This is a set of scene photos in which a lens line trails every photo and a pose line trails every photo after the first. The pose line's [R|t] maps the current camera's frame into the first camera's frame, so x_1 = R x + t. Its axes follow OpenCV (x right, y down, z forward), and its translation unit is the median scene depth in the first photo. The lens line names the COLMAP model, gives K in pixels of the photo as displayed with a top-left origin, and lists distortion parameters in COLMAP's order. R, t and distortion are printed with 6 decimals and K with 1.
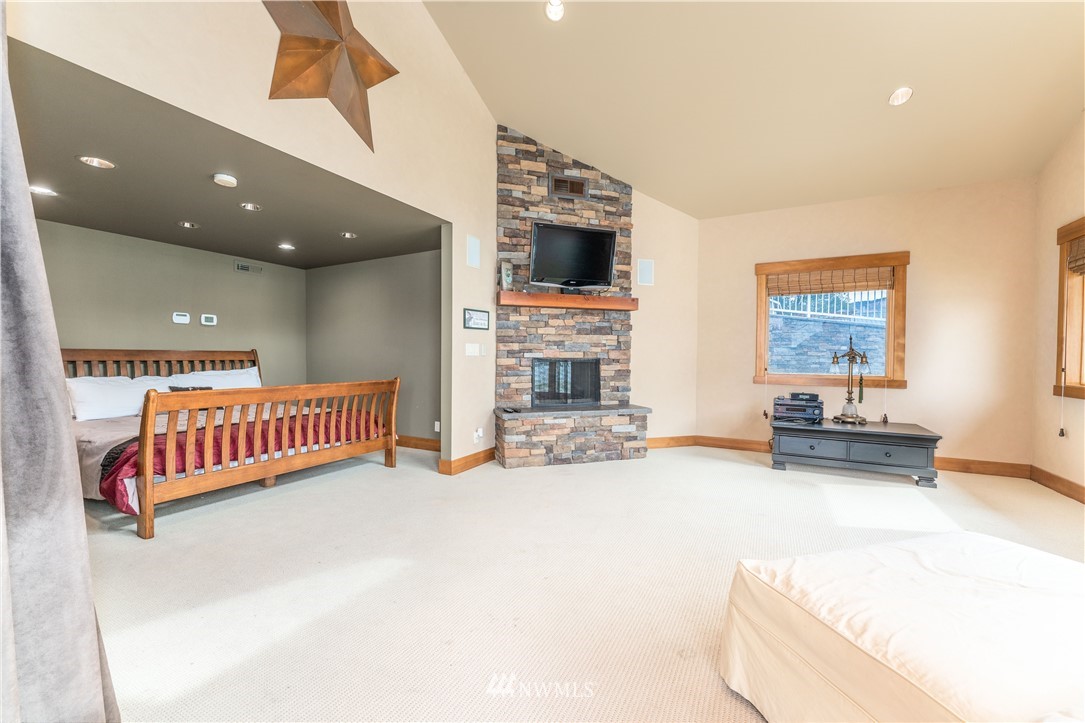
lens RADIAL K [[432.8, 0, 541.6], [0, 432.8, 361.9], [0, 0, 1]] dist [0.000822, 0.000348]
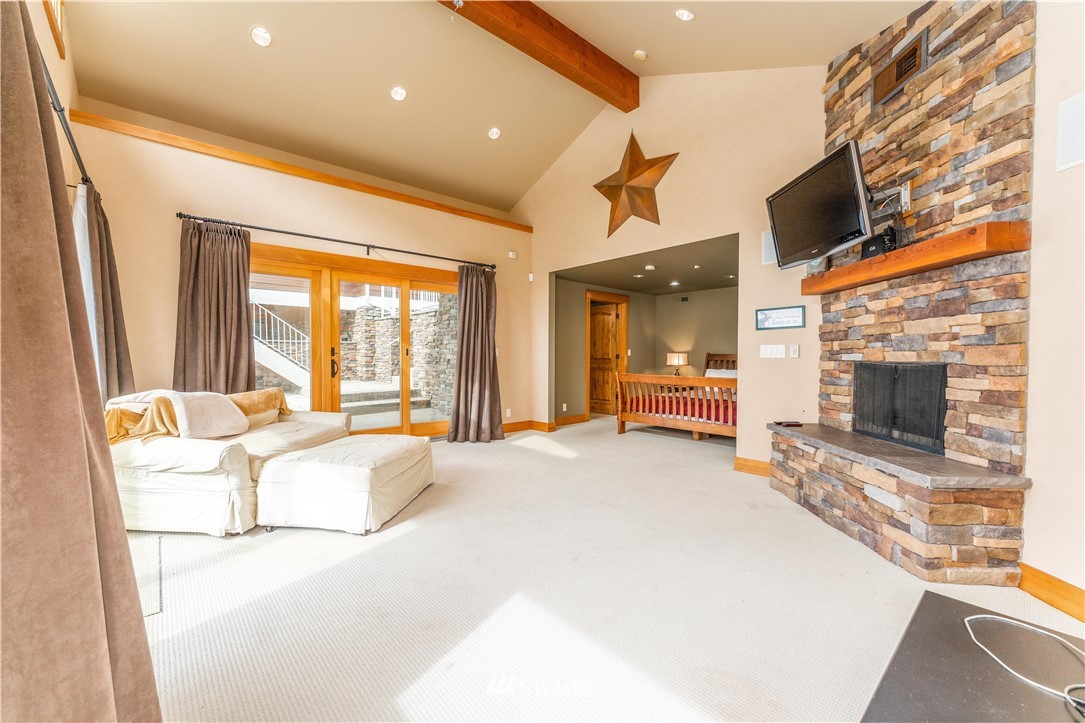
lens RADIAL K [[432.8, 0, 541.2], [0, 432.8, 357.0], [0, 0, 1]] dist [0.000822, 0.000348]
pose [[-0.346864, 0.000870, -0.937915, 0.793034], [-0.011004, 0.999927, 0.004997, -0.013342], [0.937851, 0.012055, -0.346829, 0.760047]]
